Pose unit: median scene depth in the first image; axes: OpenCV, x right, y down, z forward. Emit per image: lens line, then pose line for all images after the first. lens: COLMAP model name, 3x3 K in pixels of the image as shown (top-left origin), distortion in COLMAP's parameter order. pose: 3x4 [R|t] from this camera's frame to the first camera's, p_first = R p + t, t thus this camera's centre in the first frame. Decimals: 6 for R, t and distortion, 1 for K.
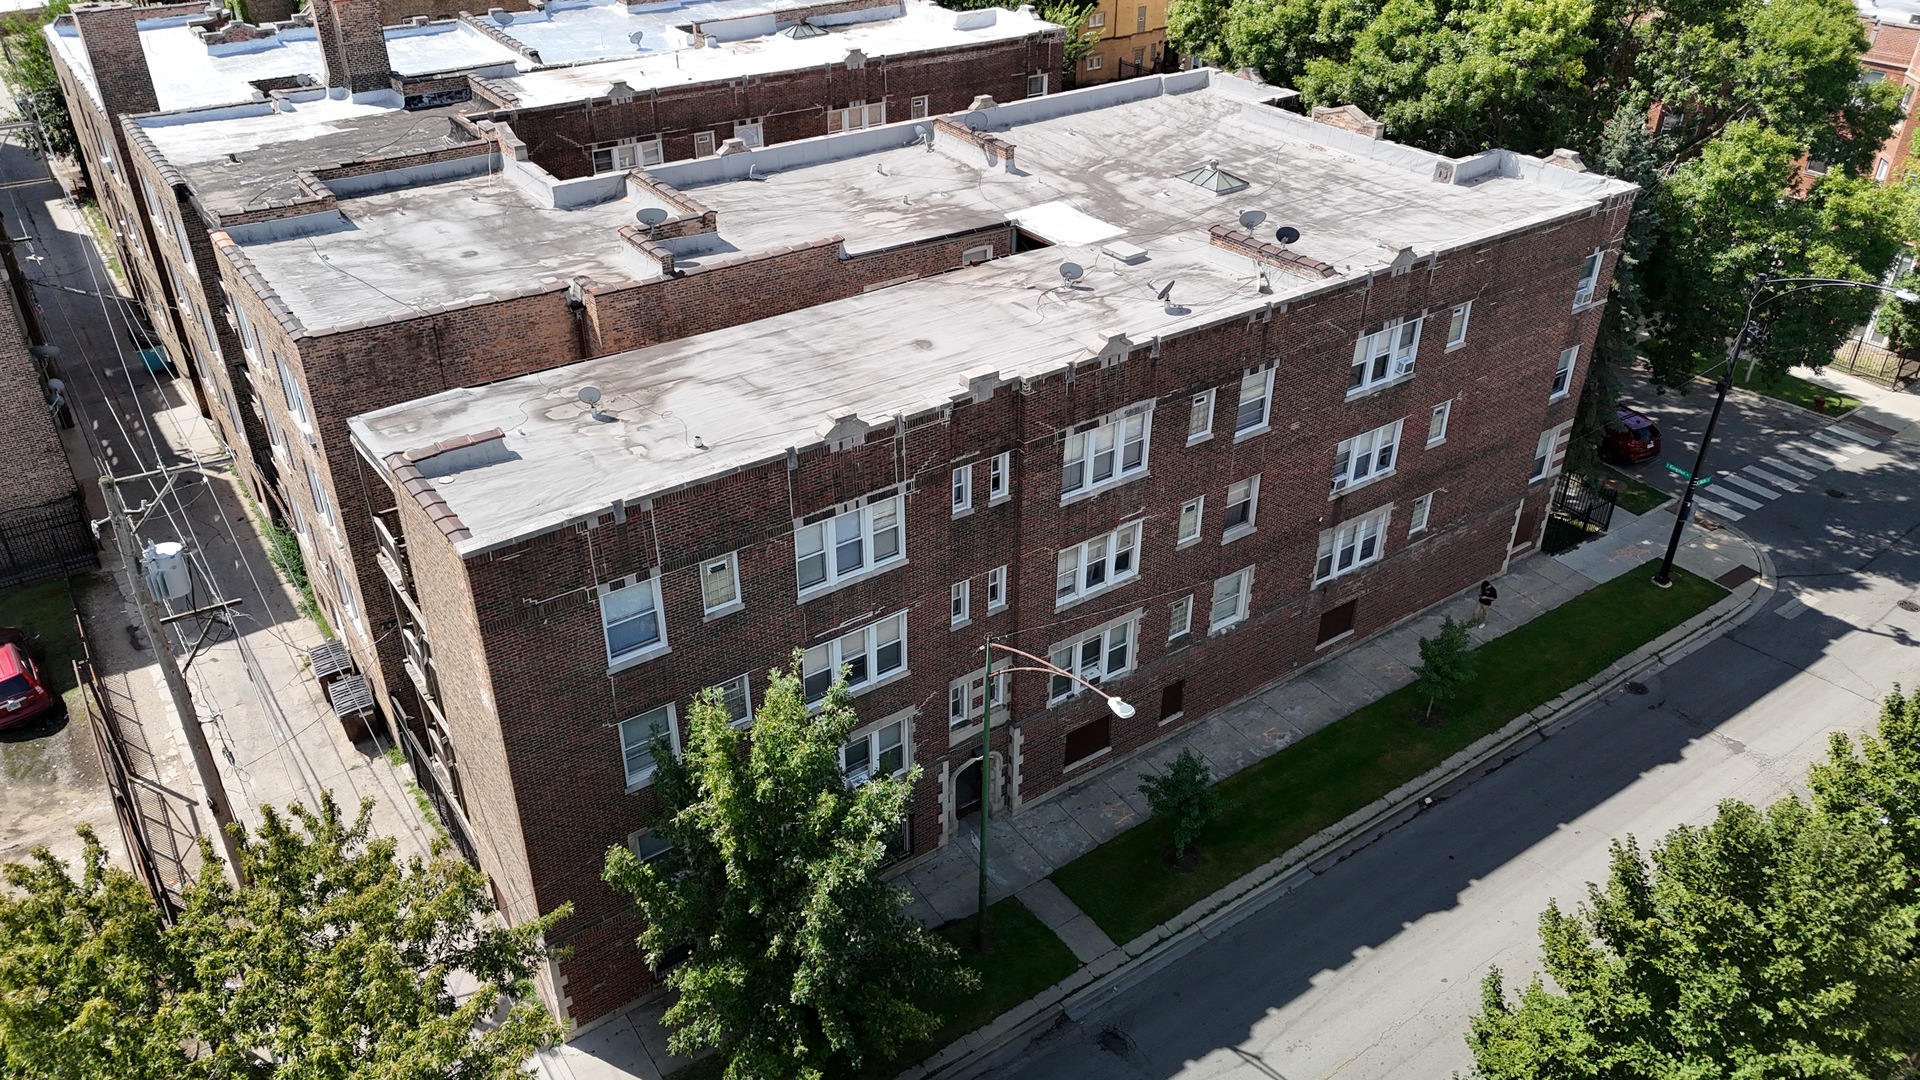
lens RADIAL K [[1400.6, 0, 960.0], [0, 1400.6, 540.0], [0, 0, 1]] dist [0.073044, -0.069568]
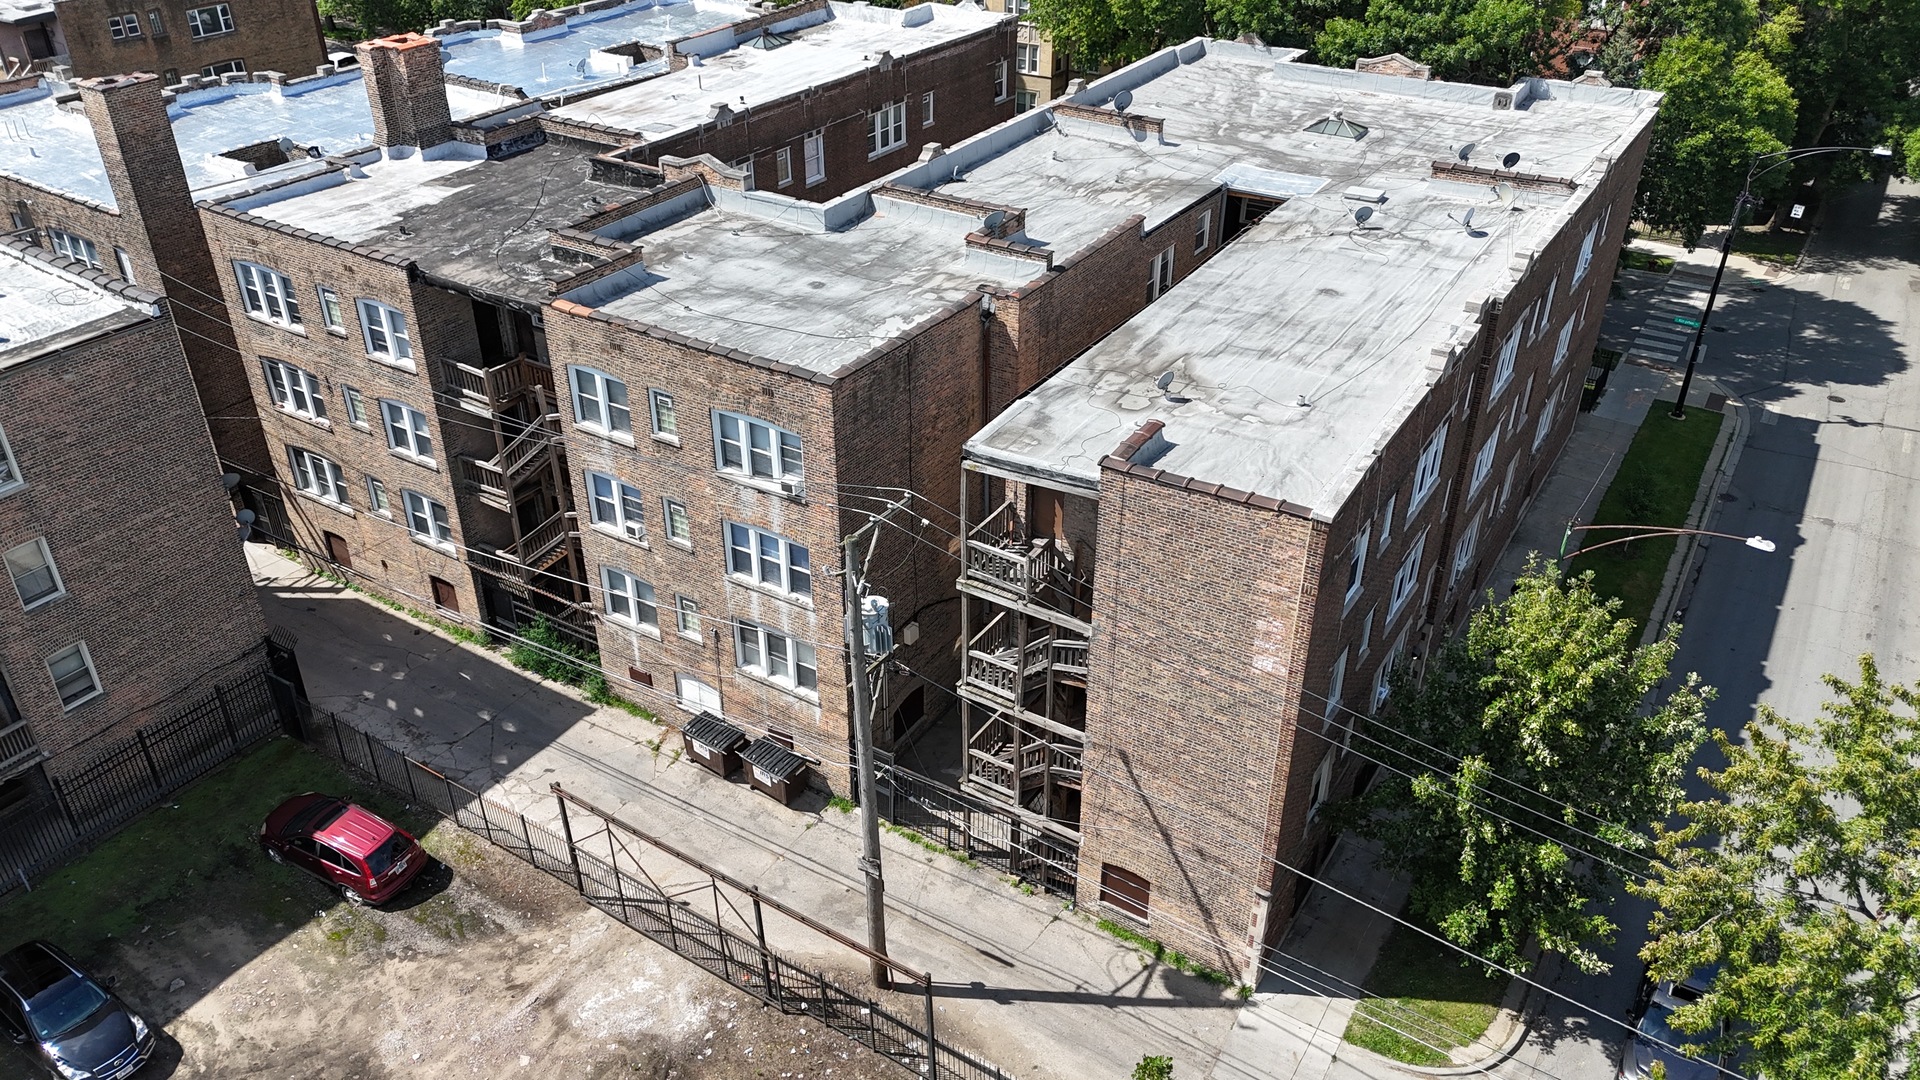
lens RADIAL K [[1400.6, 0, 960.0], [0, 1400.6, 540.0], [0, 0, 1]] dist [0.073044, -0.069568]
pose [[0.924465, -0.204328, 0.321892, -0.518892], [0.203753, 0.978365, 0.035867, -0.037904], [-0.322256, 0.032429, 0.946097, 0.047122]]
